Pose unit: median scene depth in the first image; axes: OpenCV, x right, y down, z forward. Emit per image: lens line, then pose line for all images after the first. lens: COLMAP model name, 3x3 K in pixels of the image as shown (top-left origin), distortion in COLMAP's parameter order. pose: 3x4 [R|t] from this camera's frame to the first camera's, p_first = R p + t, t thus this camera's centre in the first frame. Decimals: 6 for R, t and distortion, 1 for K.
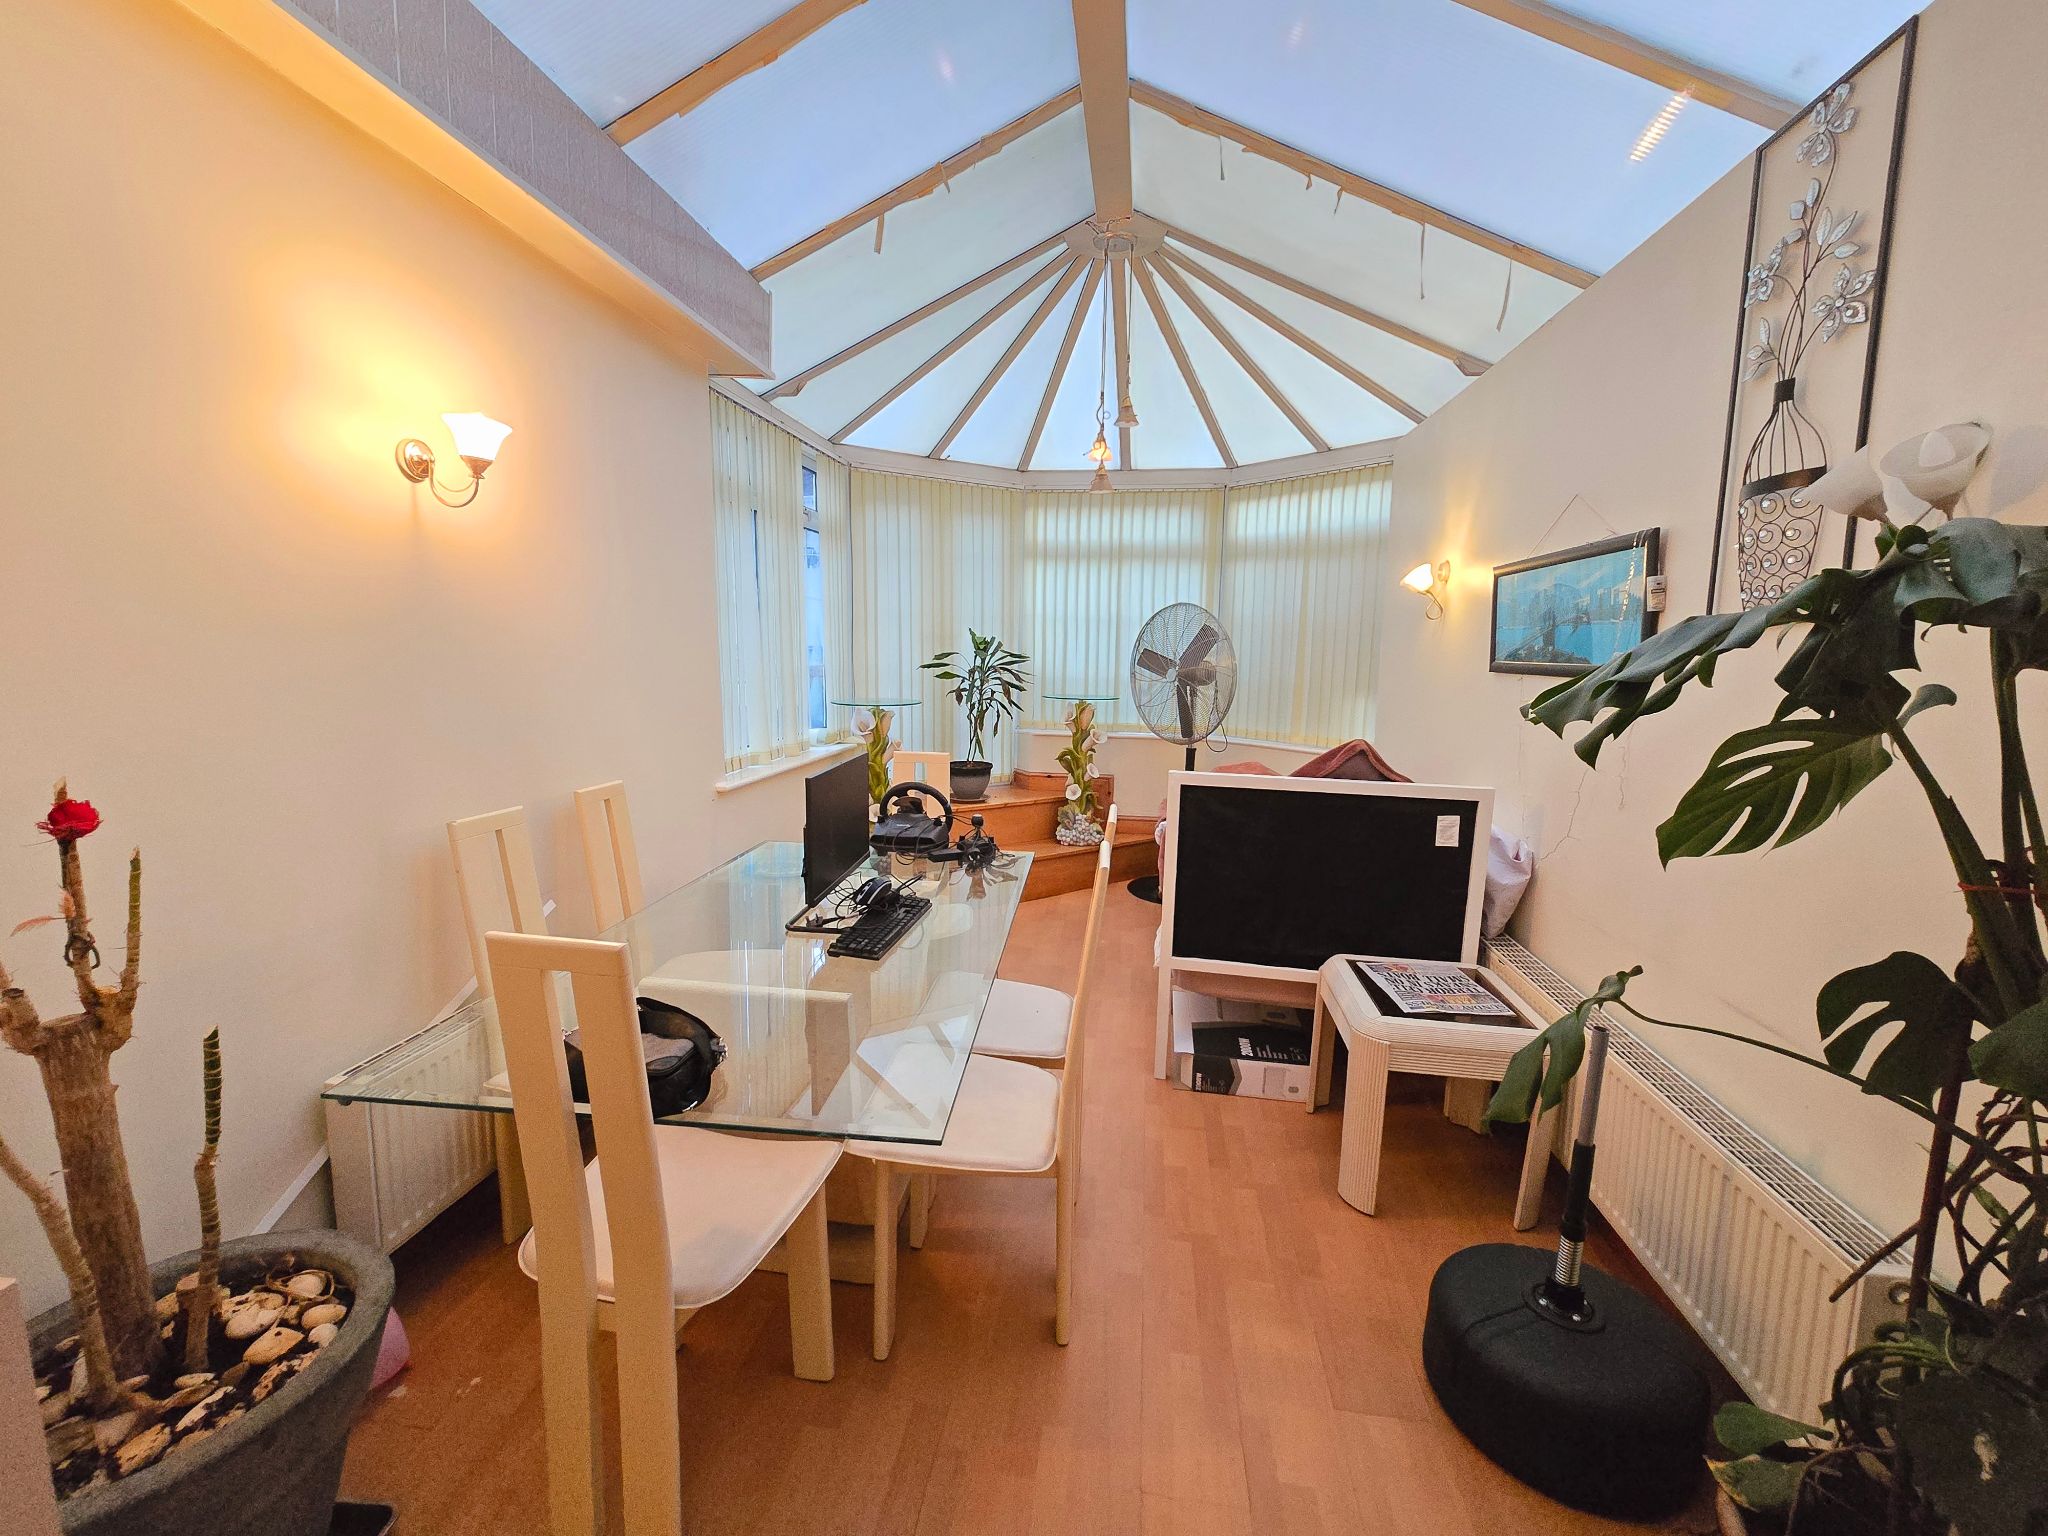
lens RADIAL K [[830.6, 0, 1016.0], [0, 830.6, 774.5], [0, 0, 1]] dist [0.000428, -0.000008]
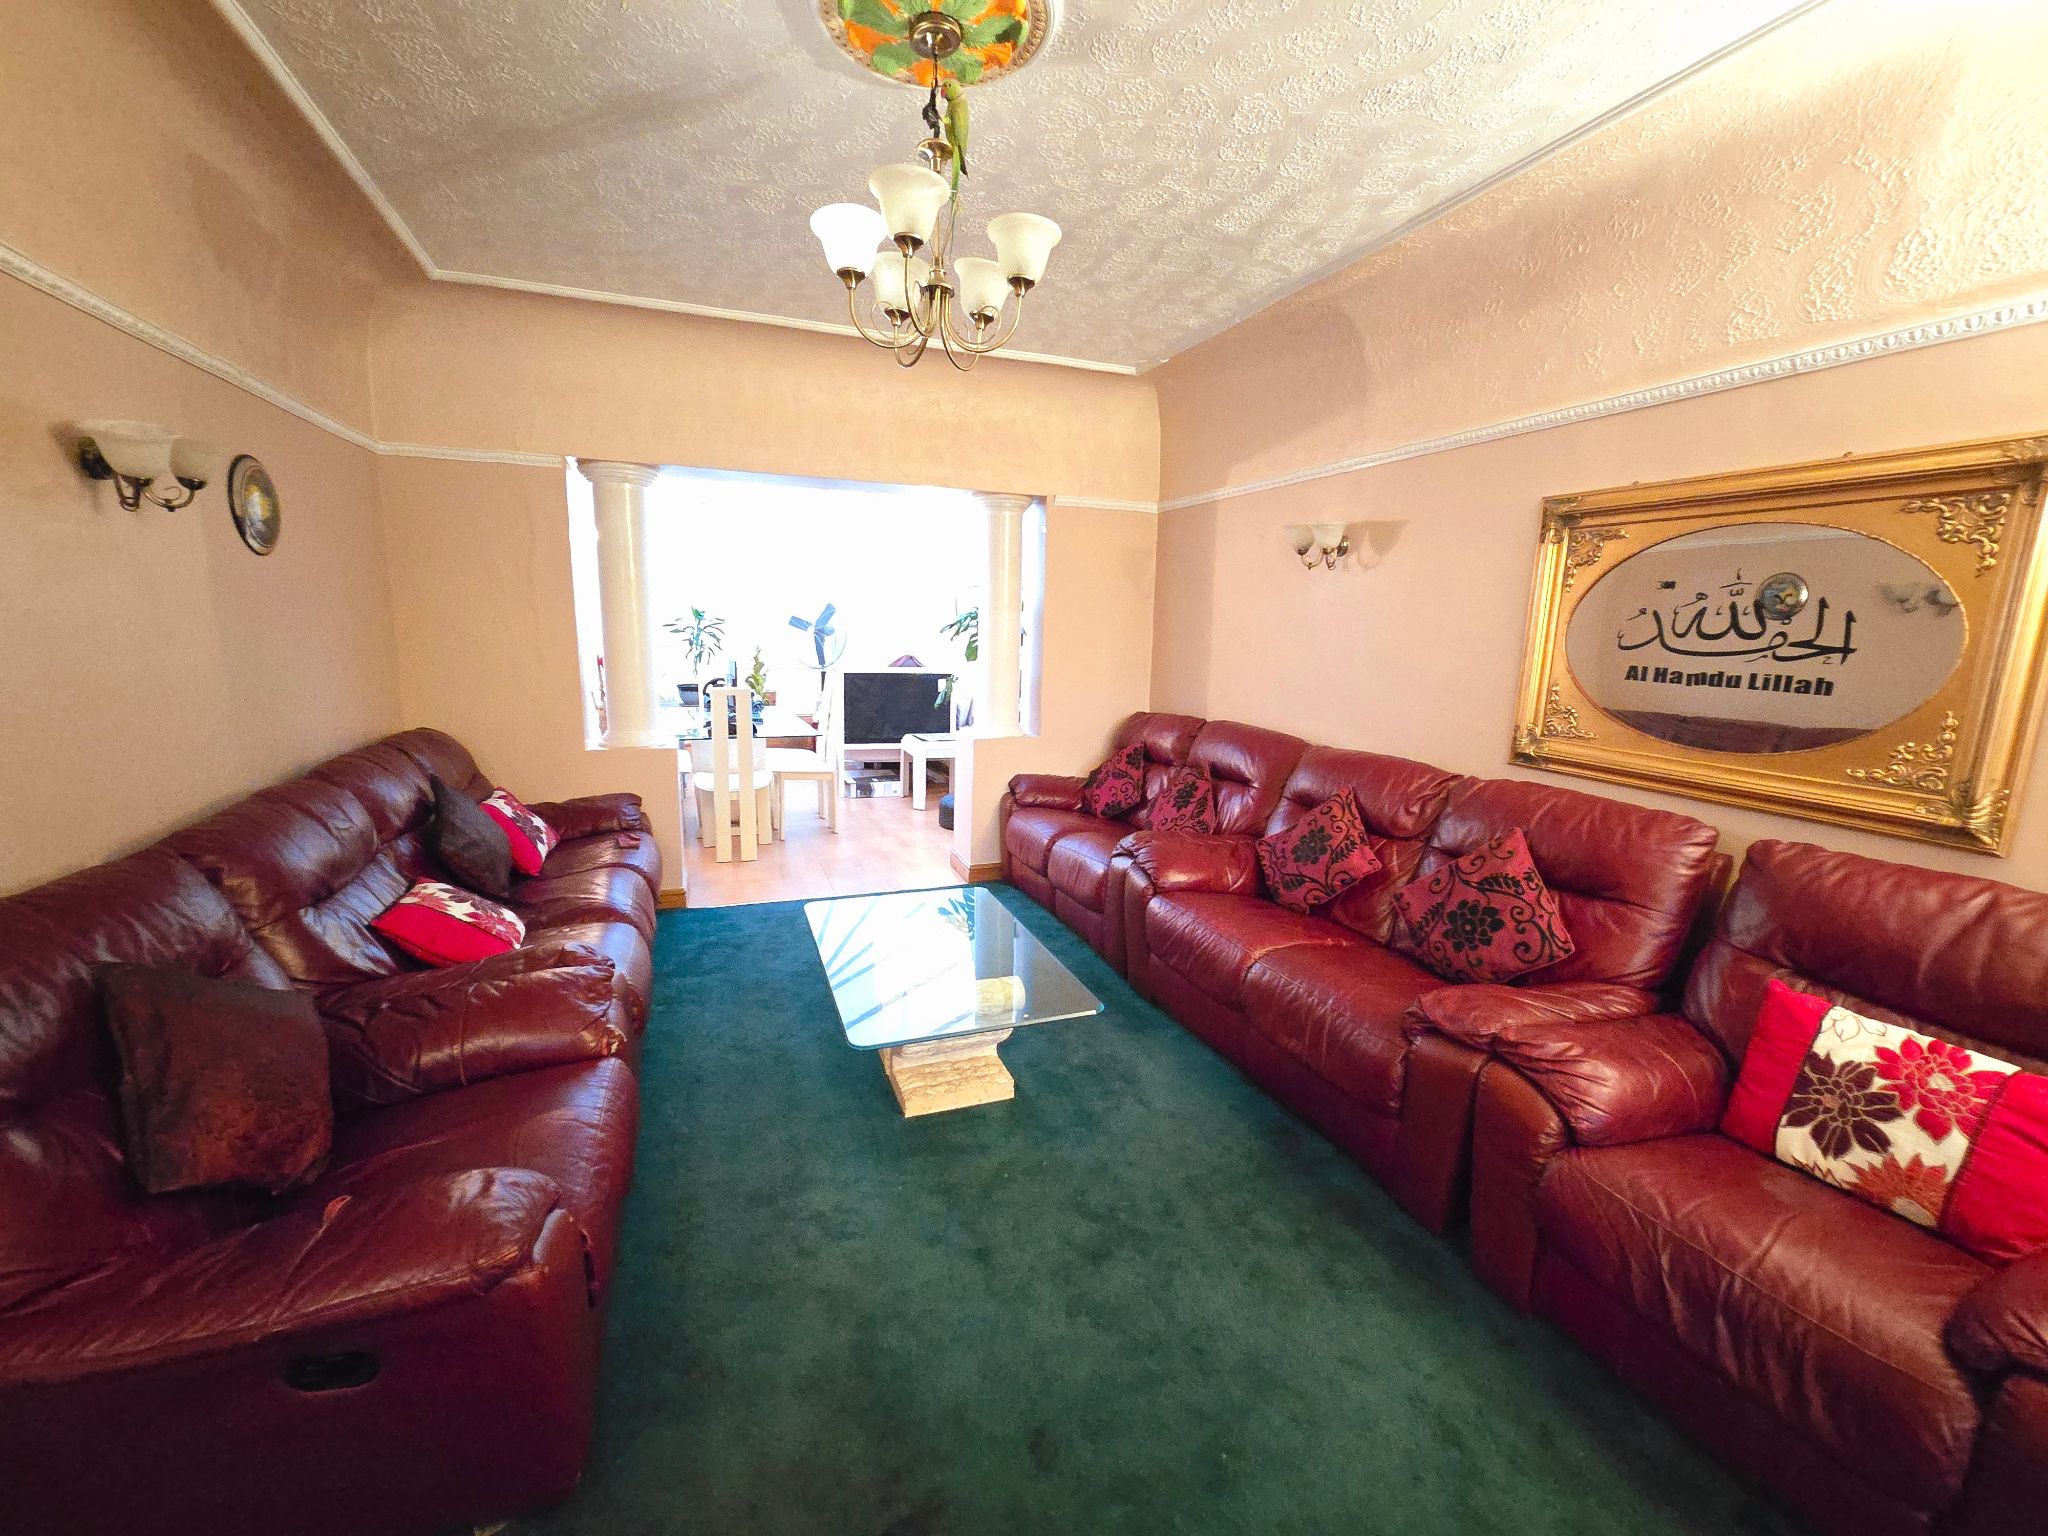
lens RADIAL K [[830.6, 0, 1028.3], [0, 830.6, 776.4], [0, 0, 1]] dist [0.000428, -0.000008]
pose [[0.857661, -0.088022, 0.506626, -0.378247], [0.067481, 0.995986, 0.058806, 0.132114], [-0.509769, -0.016248, 0.860158, -0.877580]]
